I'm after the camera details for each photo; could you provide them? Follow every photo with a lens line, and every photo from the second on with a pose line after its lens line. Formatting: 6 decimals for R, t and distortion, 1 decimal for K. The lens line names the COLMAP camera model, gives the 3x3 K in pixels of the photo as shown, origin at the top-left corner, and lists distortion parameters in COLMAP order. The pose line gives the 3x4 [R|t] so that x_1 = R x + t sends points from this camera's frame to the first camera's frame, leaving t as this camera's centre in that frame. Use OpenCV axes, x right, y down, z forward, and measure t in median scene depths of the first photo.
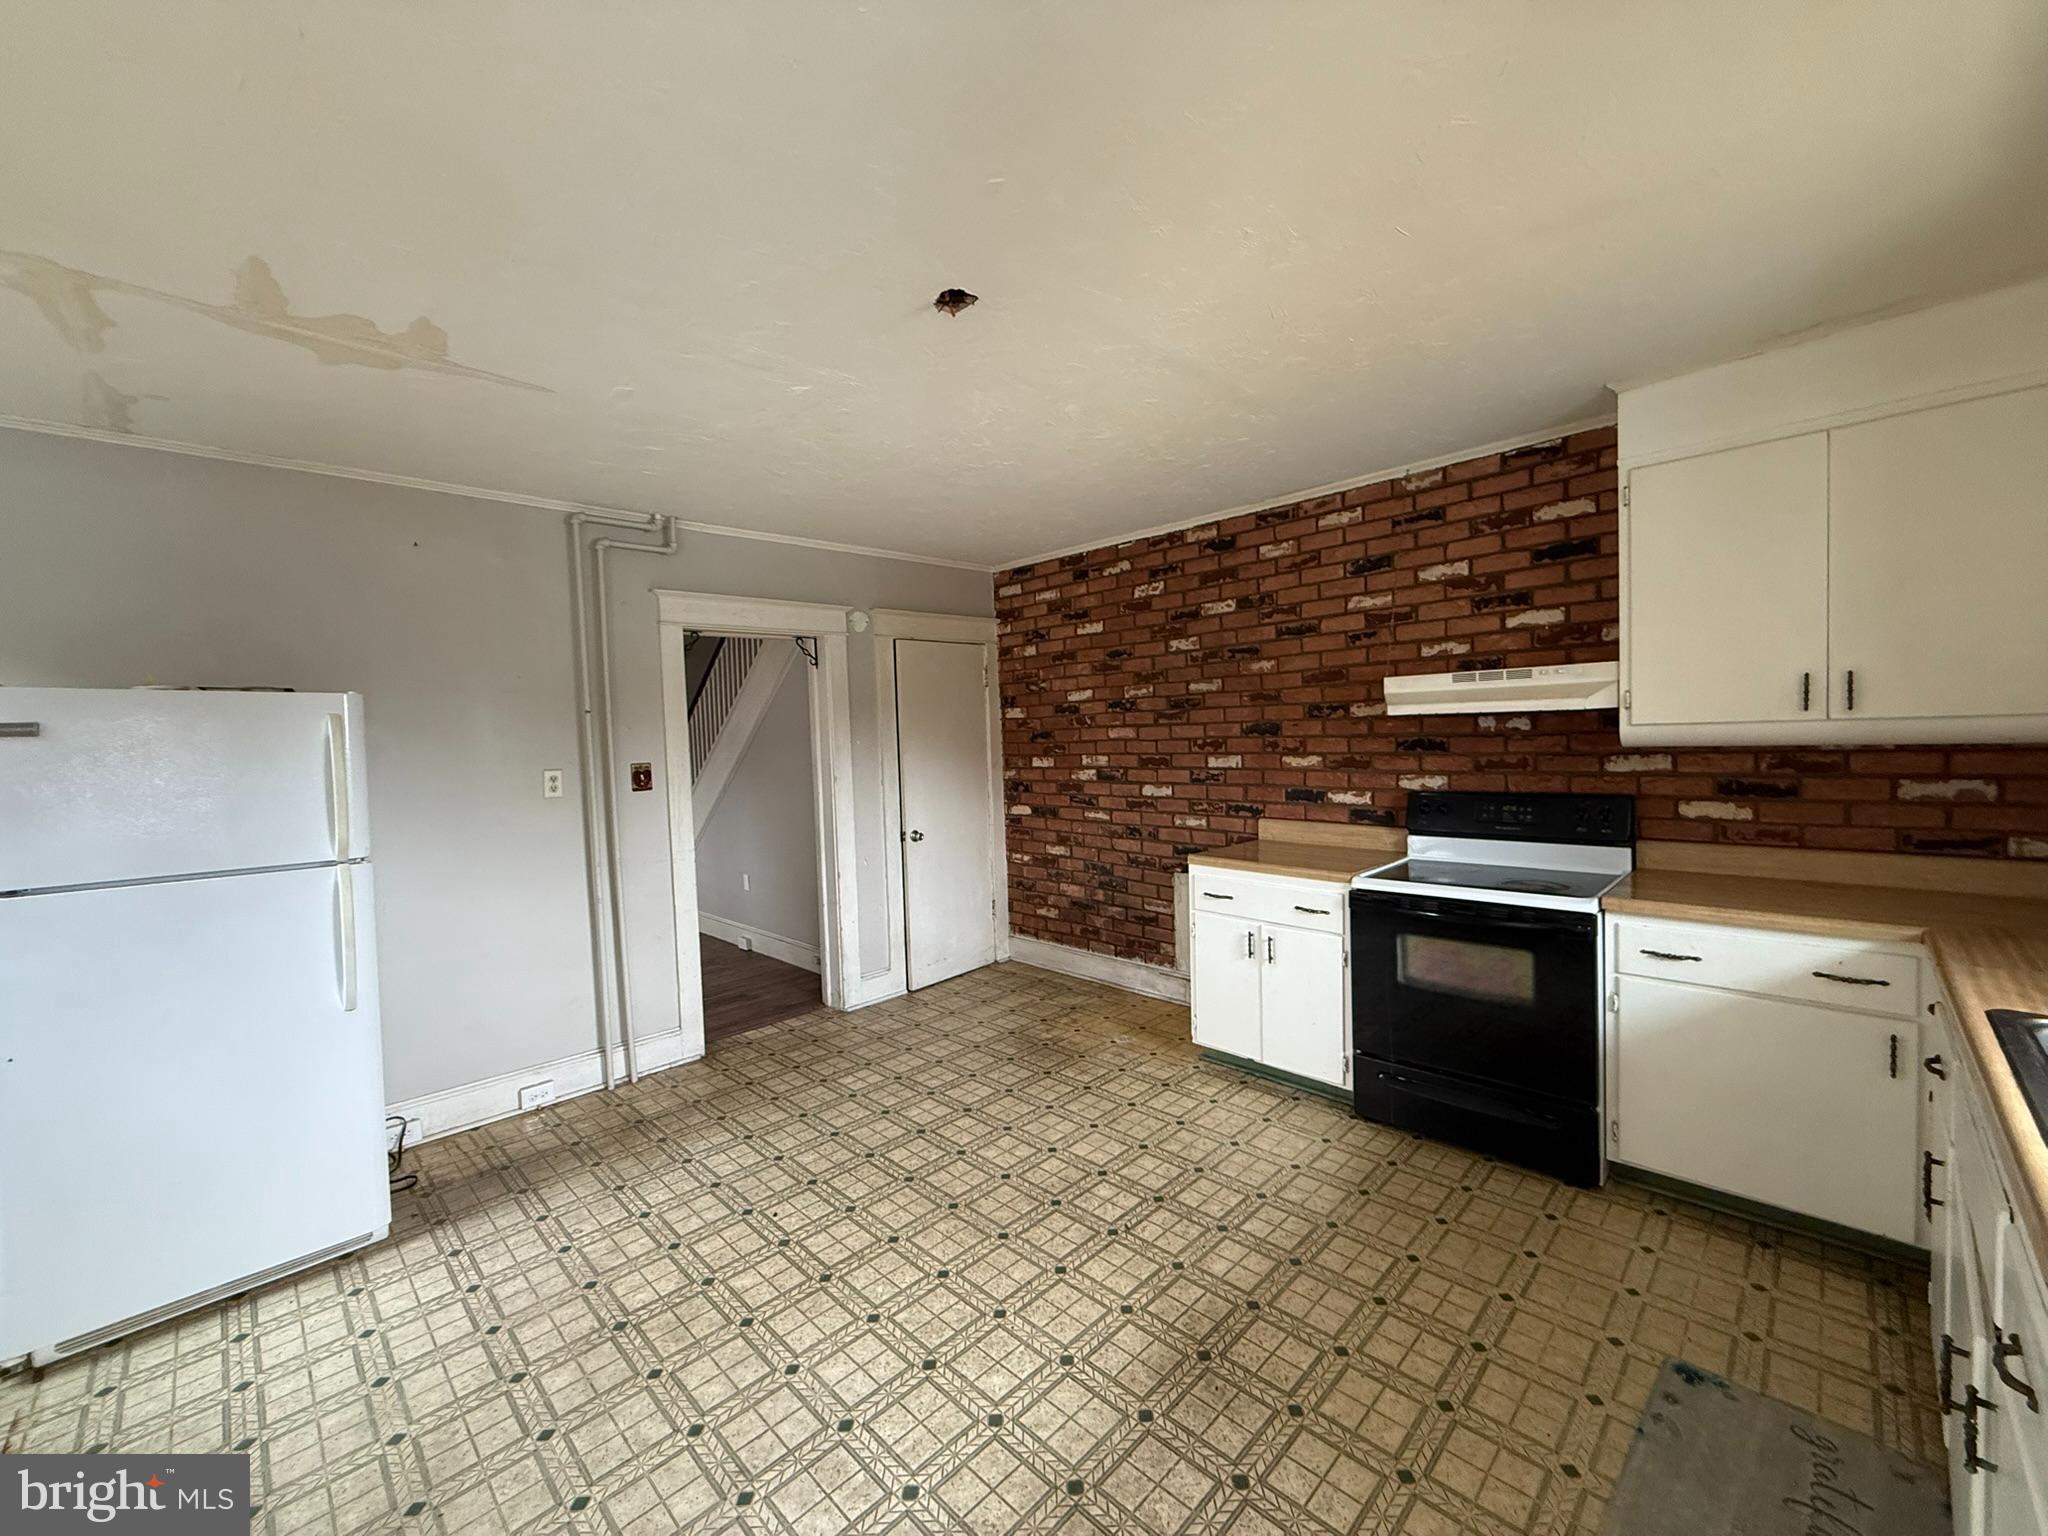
lens RADIAL K [[817.1, 0, 1020.5], [0, 817.1, 764.9], [0, 0, 1]] dist [-0.000795, 0.000009]
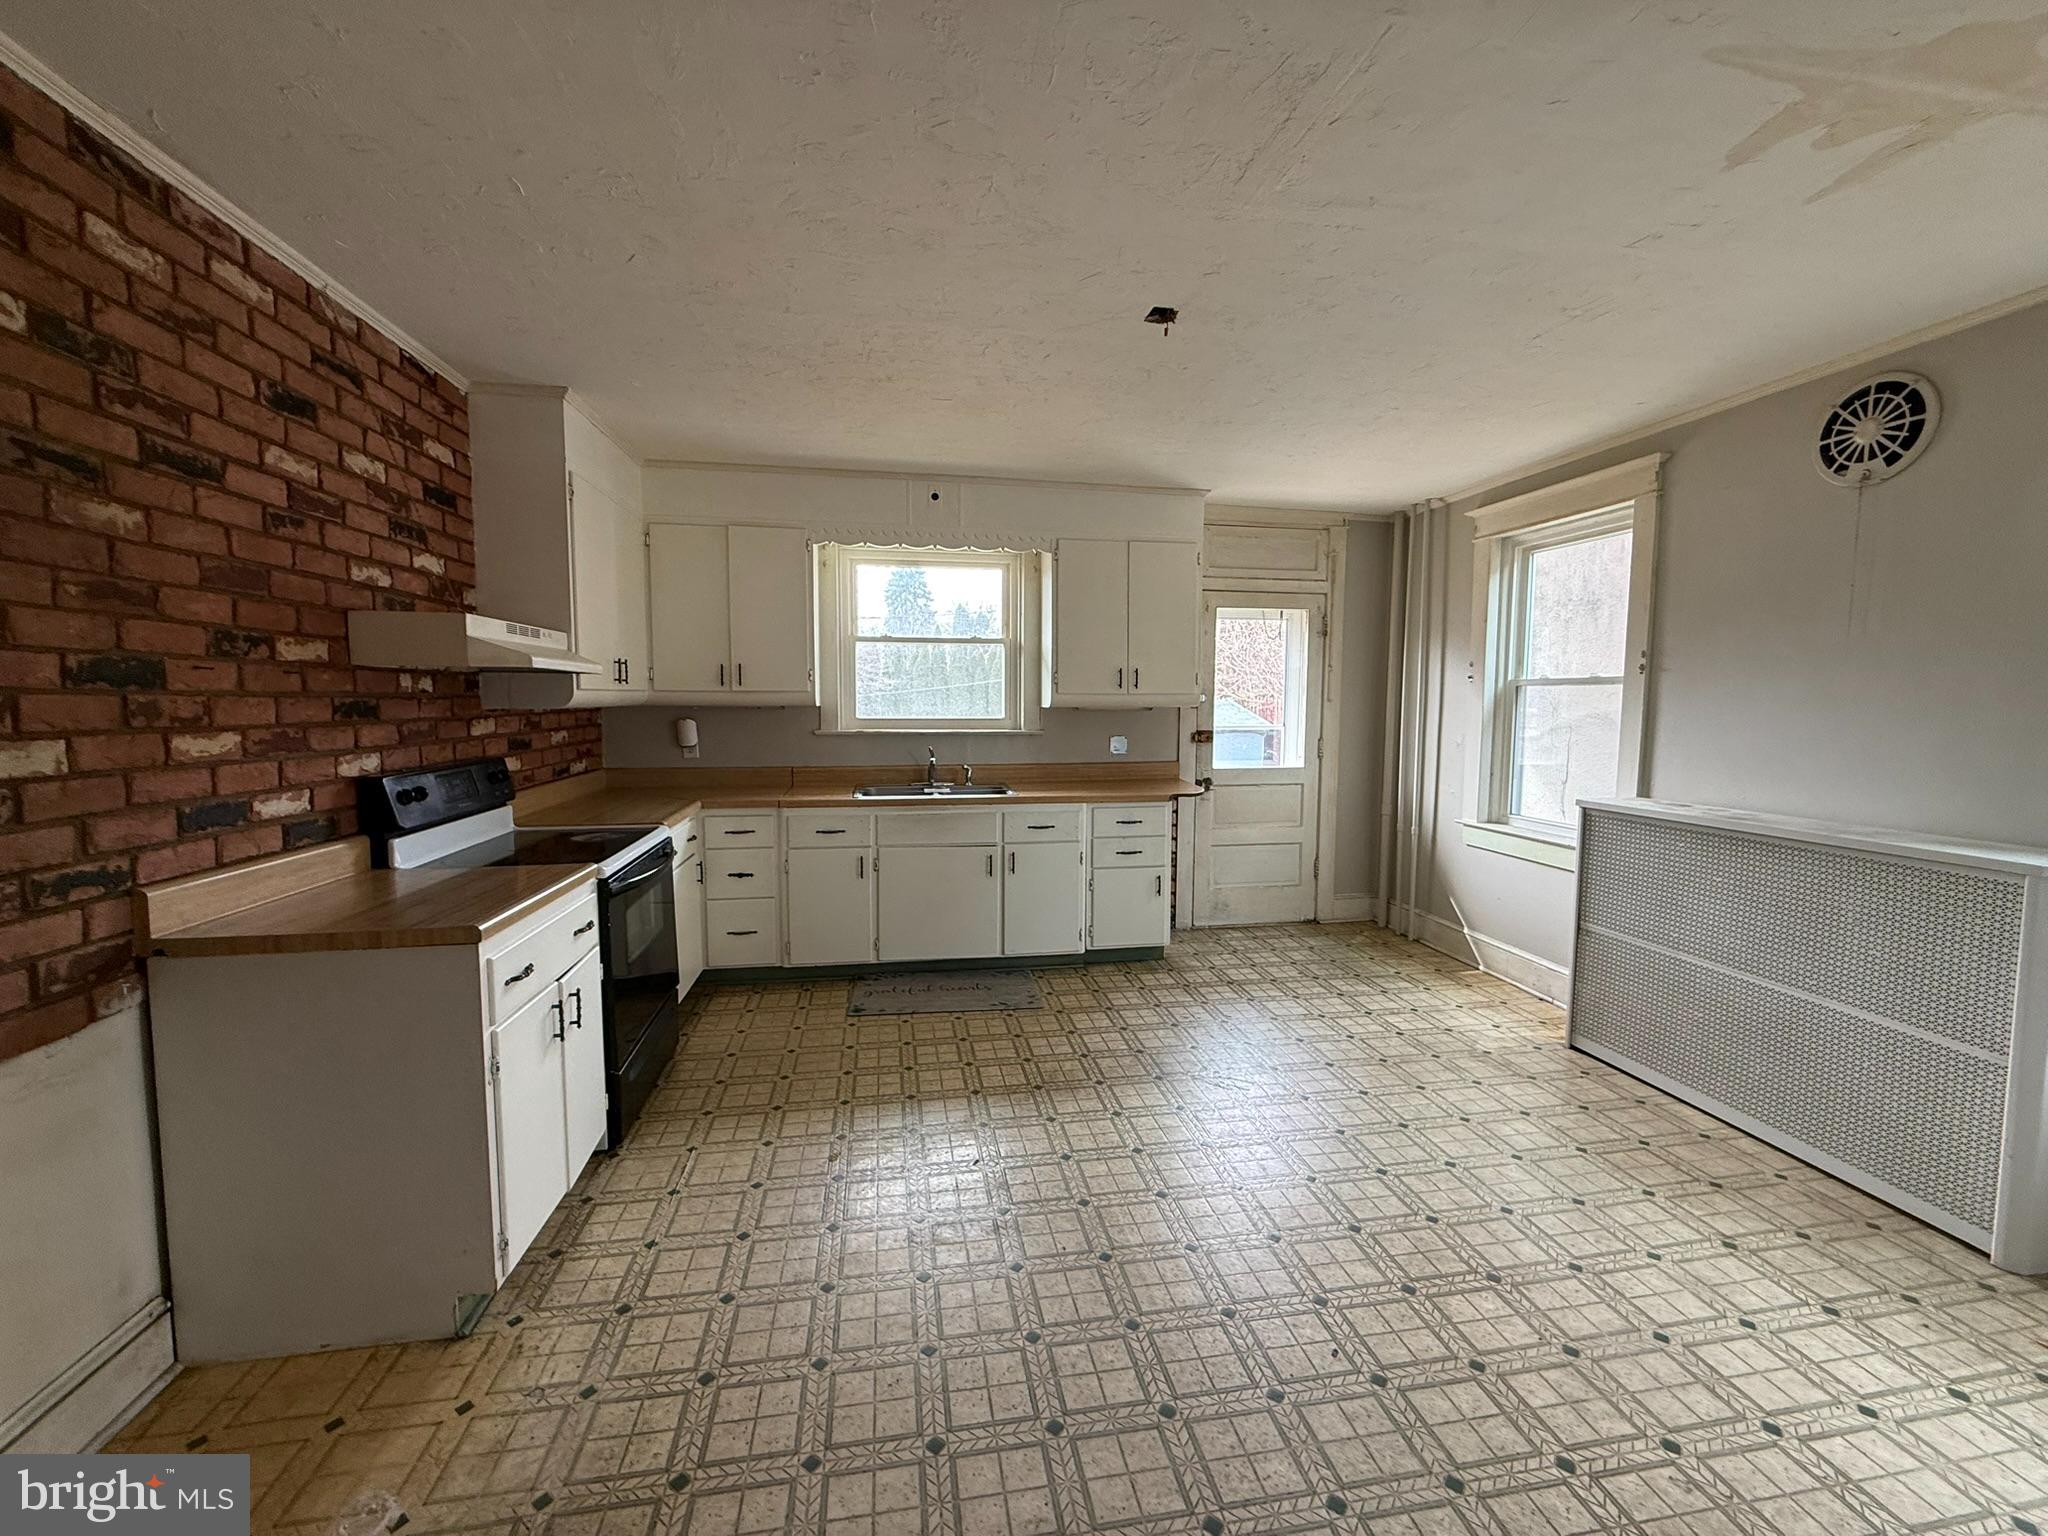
lens RADIAL K [[817.1, 0, 1020.9], [0, 817.1, 761.3], [0, 0, 1]] dist [-0.000795, 0.000009]
pose [[-0.816048, -0.015149, 0.577785, -0.334837], [0.046781, 0.994646, 0.092150, -0.017610], [-0.576087, 0.102229, -0.810970, 1.171501]]
